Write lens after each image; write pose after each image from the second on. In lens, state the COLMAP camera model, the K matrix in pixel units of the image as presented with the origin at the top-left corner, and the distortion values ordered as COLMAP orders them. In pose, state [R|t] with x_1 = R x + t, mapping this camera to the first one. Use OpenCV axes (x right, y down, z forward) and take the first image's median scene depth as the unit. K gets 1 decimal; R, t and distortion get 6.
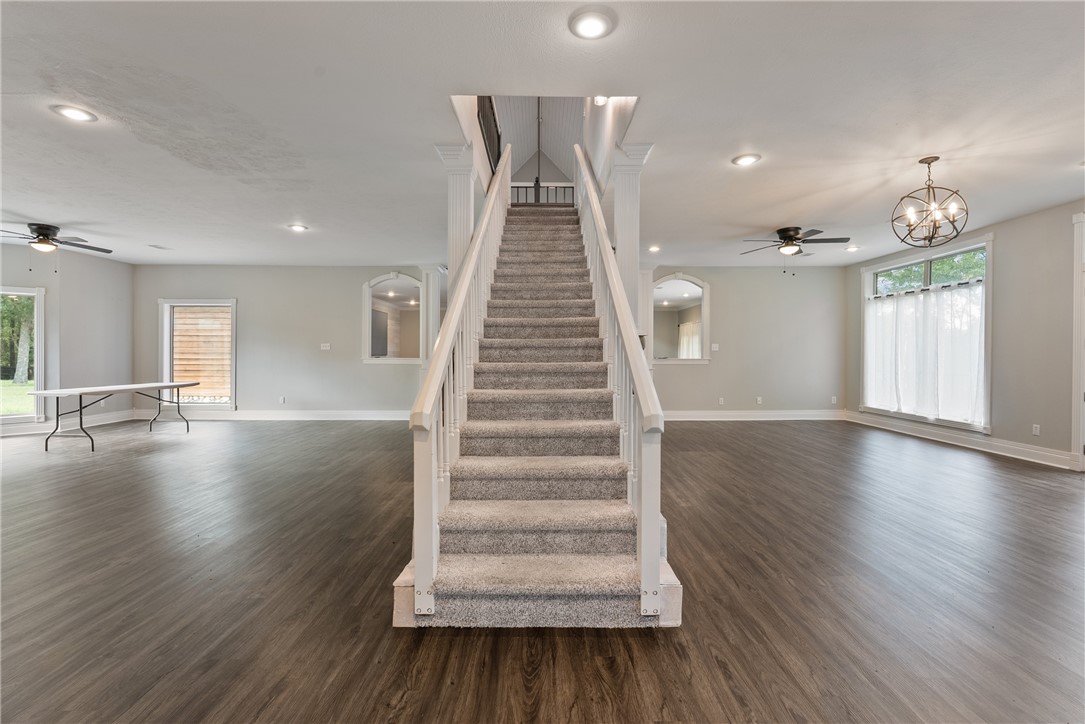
lens RADIAL K [[478.2, 0, 543.0], [0, 478.2, 355.0], [0, 0, 1]] dist [-0.002075, -0.000464]
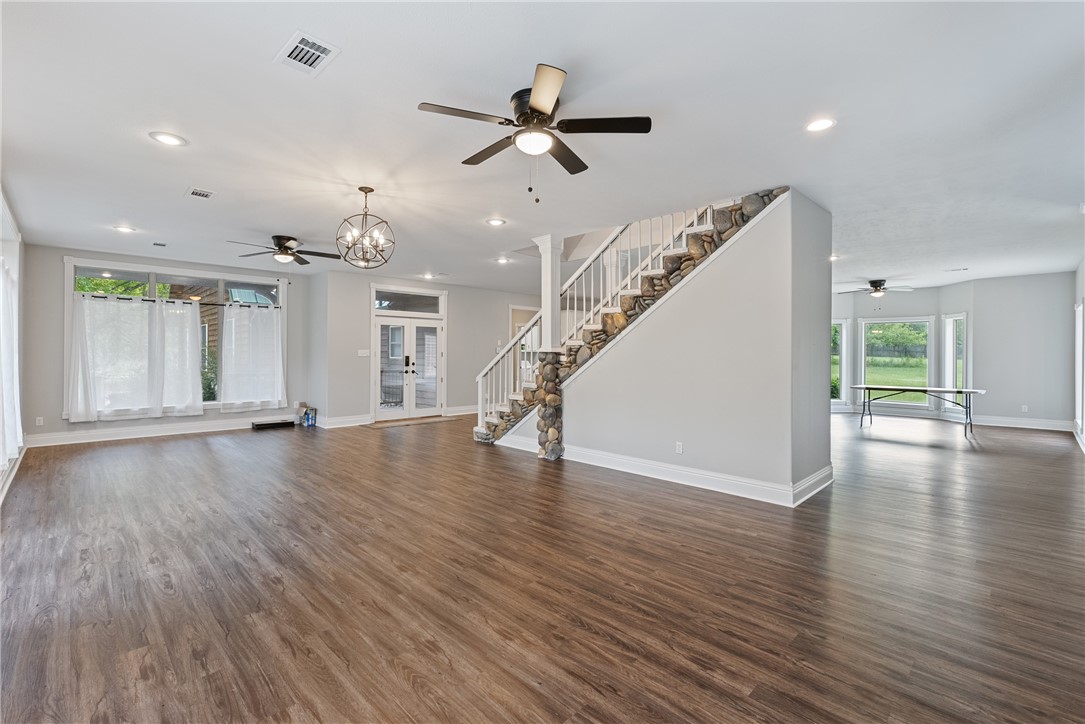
lens RADIAL K [[478.2, 0, 545.4], [0, 478.2, 353.9], [0, 0, 1]] dist [-0.002075, -0.000464]
pose [[-0.709759, -0.006613, -0.704414, 0.854940], [-0.006996, 0.999973, -0.002340, -0.018228], [0.704410, 0.003267, -0.709786, 1.376246]]
